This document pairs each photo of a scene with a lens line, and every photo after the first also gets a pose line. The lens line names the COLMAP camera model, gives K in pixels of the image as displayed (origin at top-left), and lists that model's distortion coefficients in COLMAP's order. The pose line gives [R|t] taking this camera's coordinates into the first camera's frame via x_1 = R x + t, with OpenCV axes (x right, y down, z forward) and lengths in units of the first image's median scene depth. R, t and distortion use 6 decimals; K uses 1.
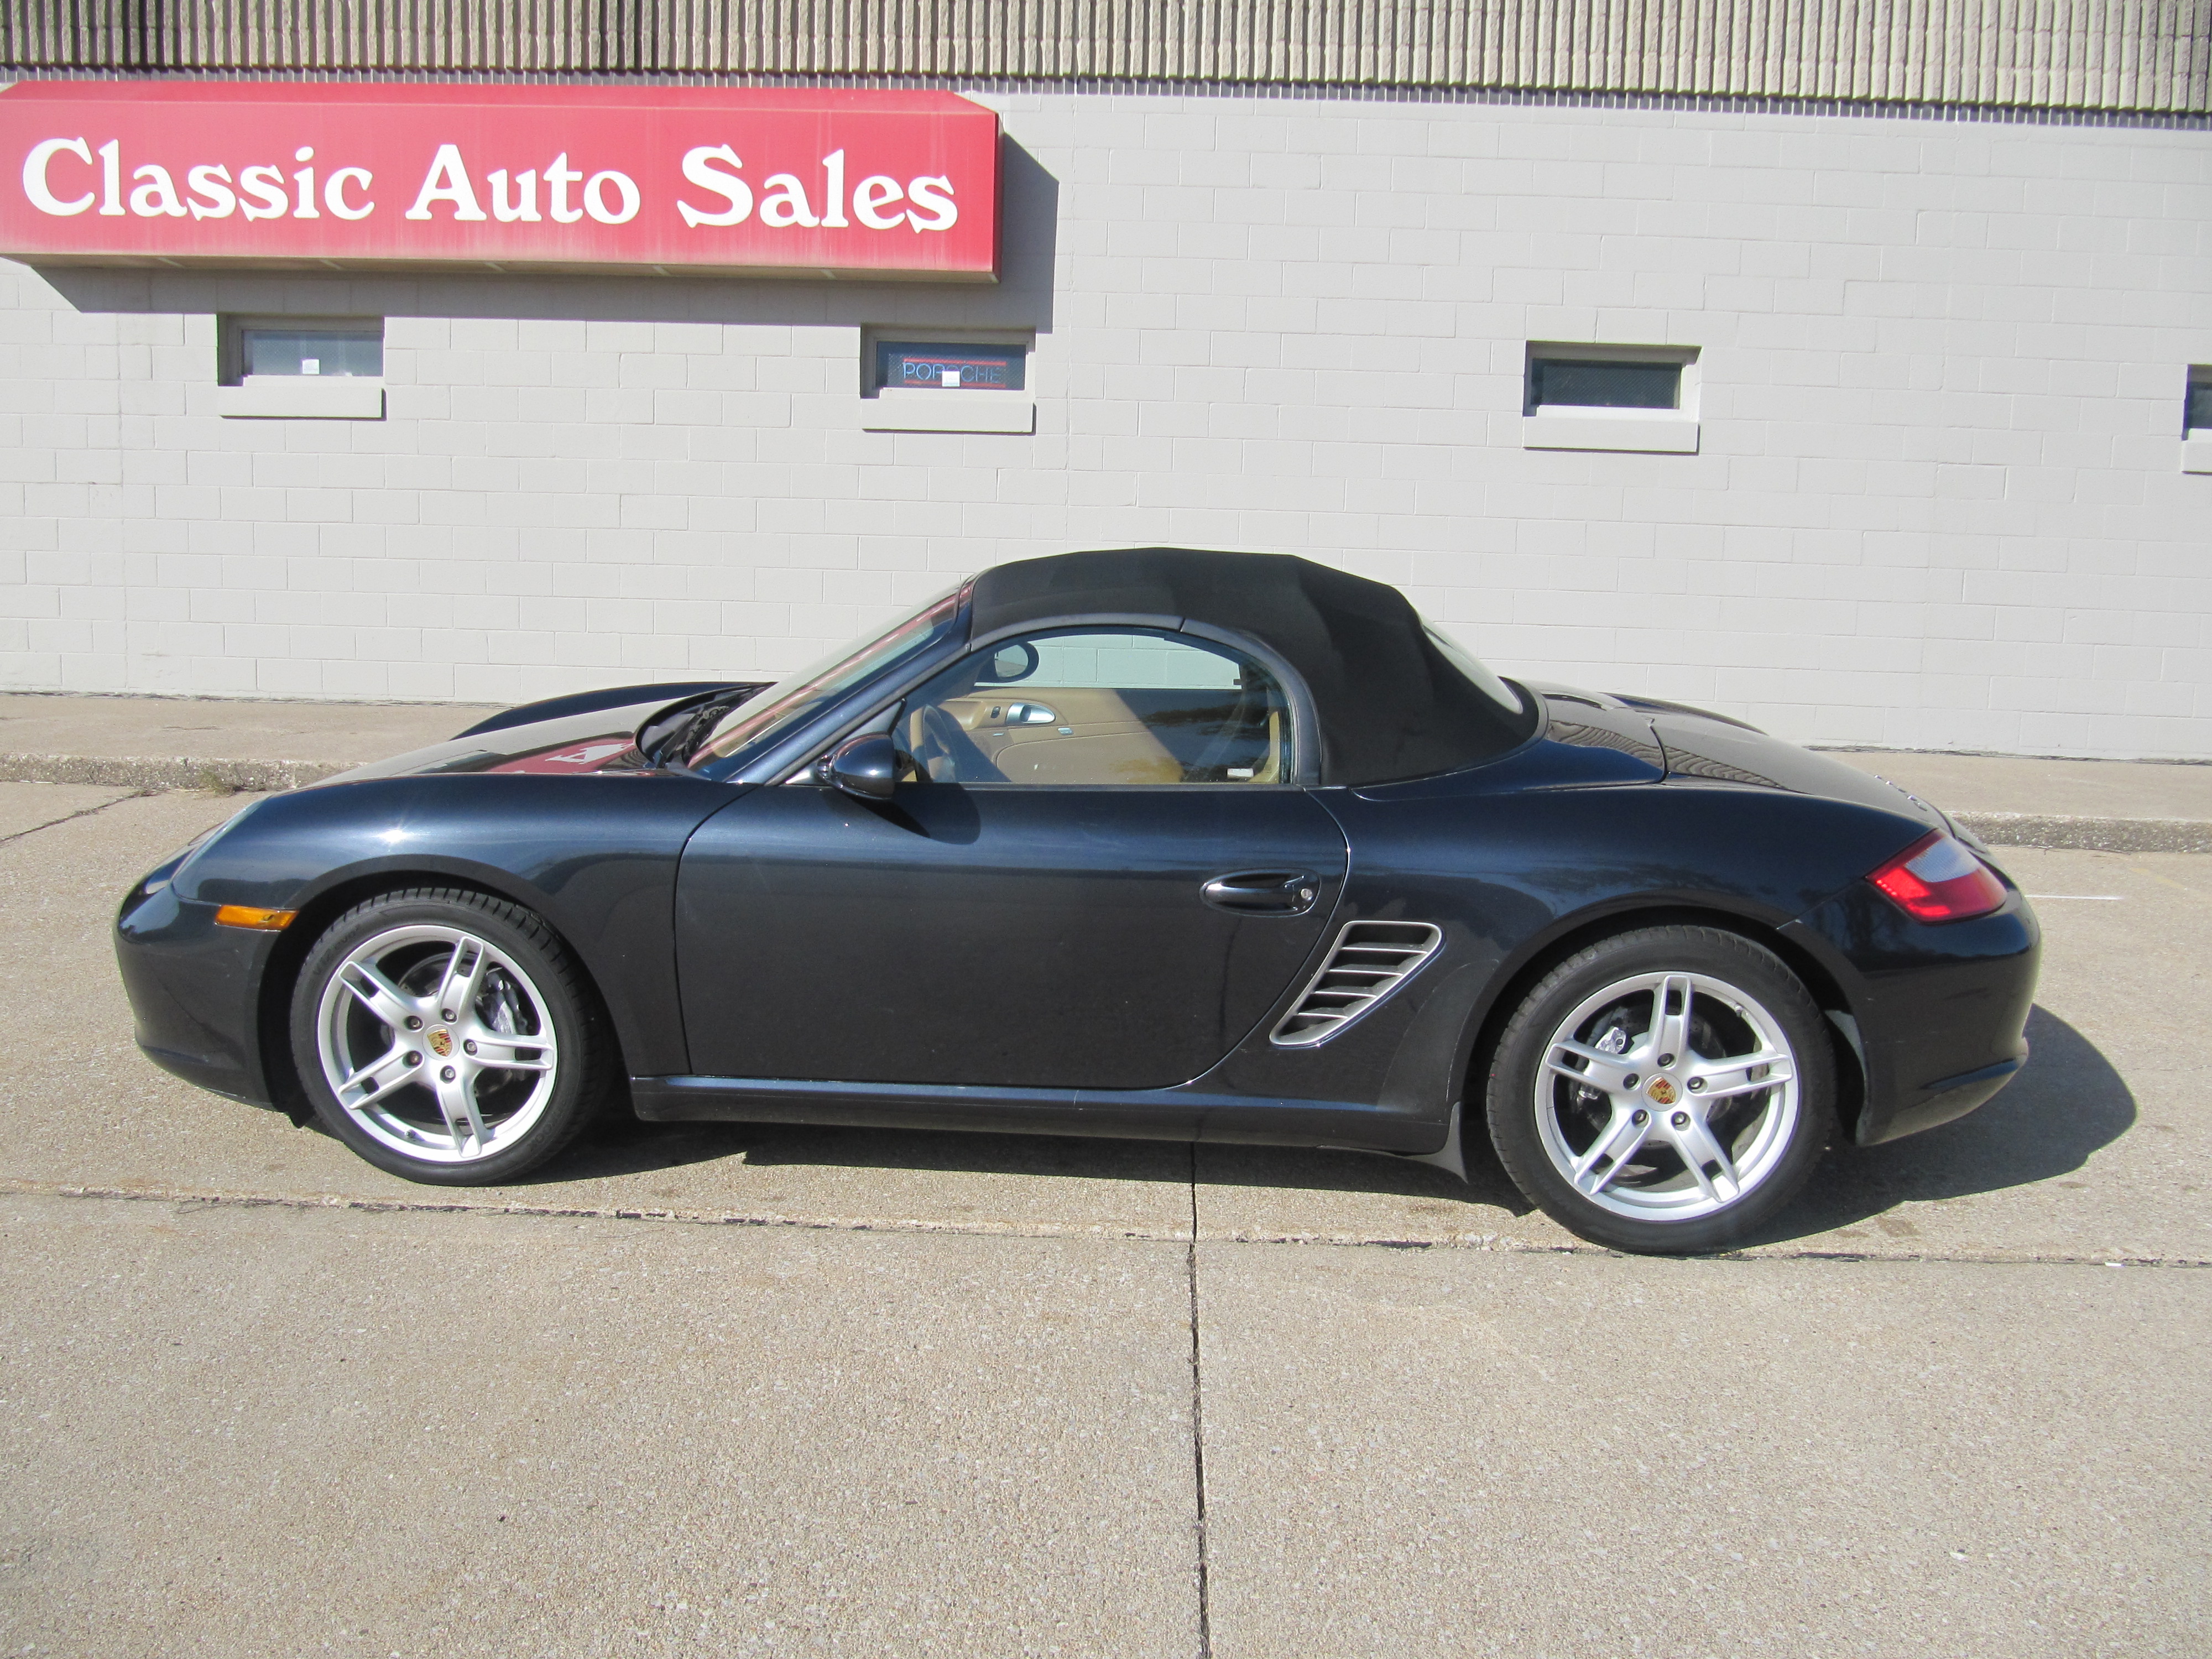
lens RADIAL K [[1814.6, 0, 1134.7], [0, 1814.6, 838.0], [0, 0, 1]] dist [-0.061294, 0.023534]
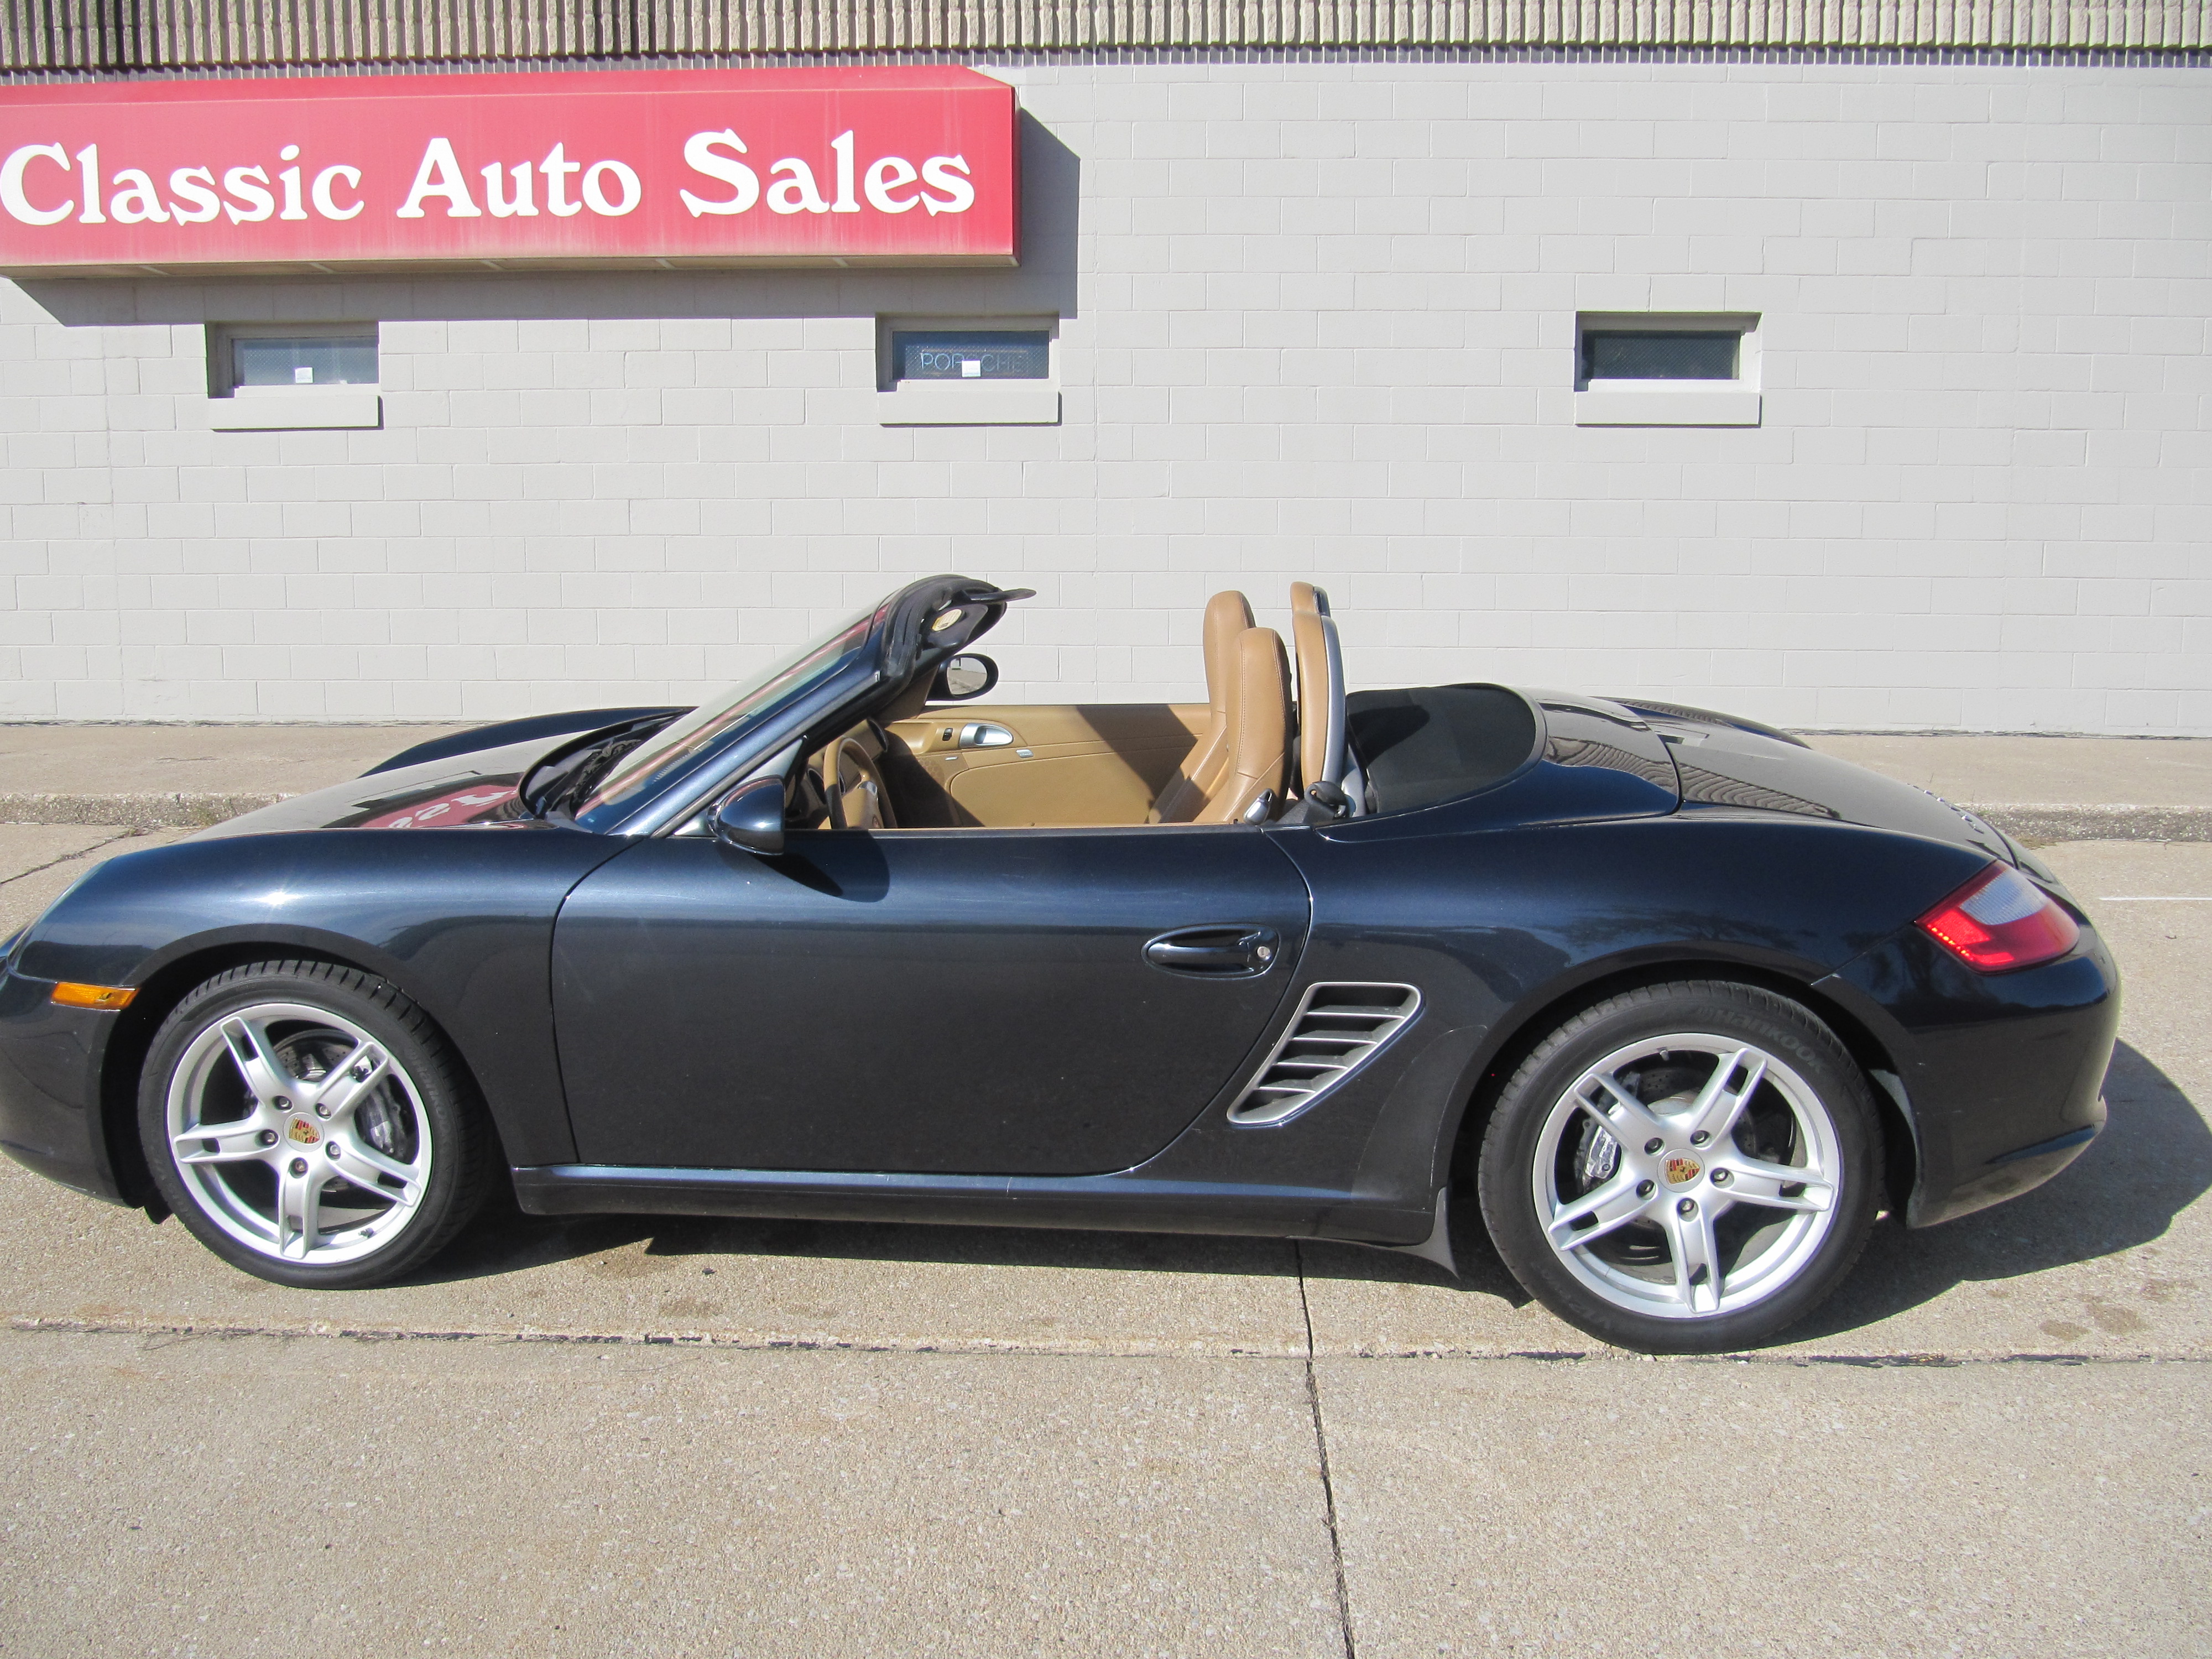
lens RADIAL K [[1814.6, 0, 1121.5], [0, 1814.6, 843.1], [0, 0, 1]] dist [-0.061294, 0.023534]
pose [[0.999561, -0.024348, -0.016890, -0.033942], [0.024514, 0.999653, 0.009676, -0.031075], [0.016648, -0.010085, 0.999811, 0.125783]]
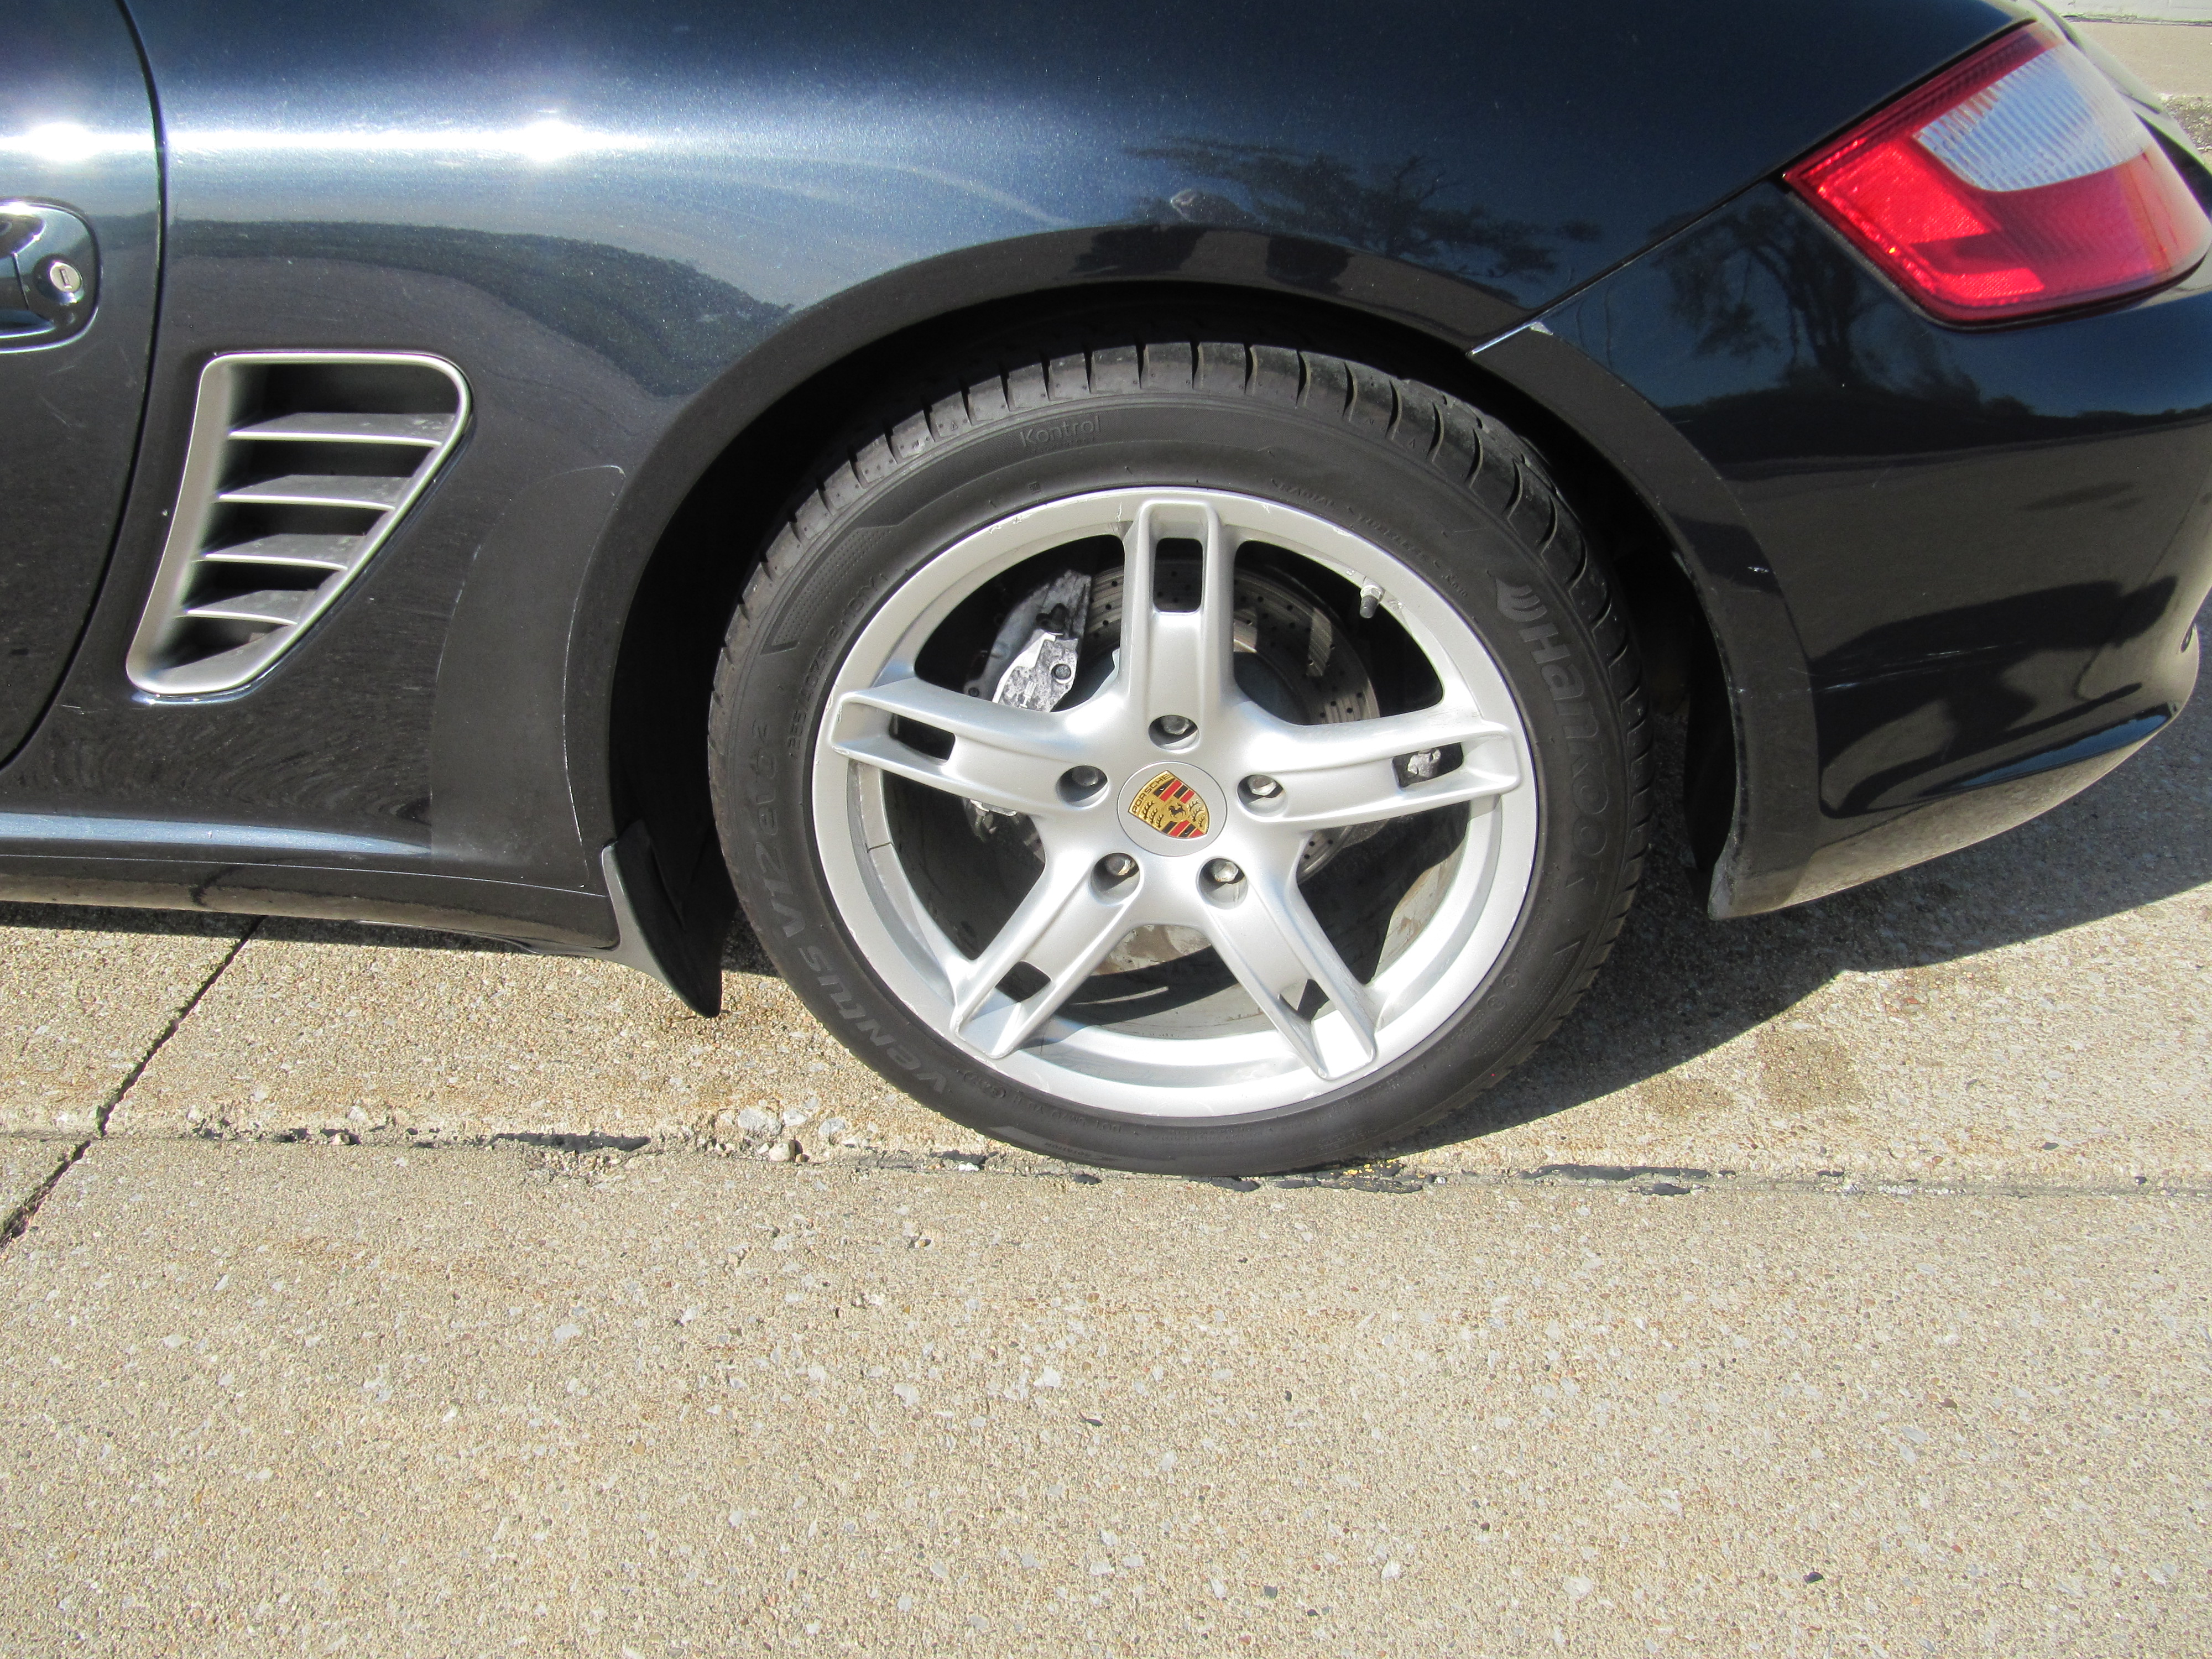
lens RADIAL K [[1814.6, 0, 1104.2], [0, 1814.6, 843.8], [0, 0, 1]] dist [-0.061294, 0.023534]
pose [[0.999133, -0.013376, -0.039429, 0.263106], [0.026214, 0.937830, 0.346104, 0.017714], [0.032348, -0.346838, 0.937367, 0.584644]]
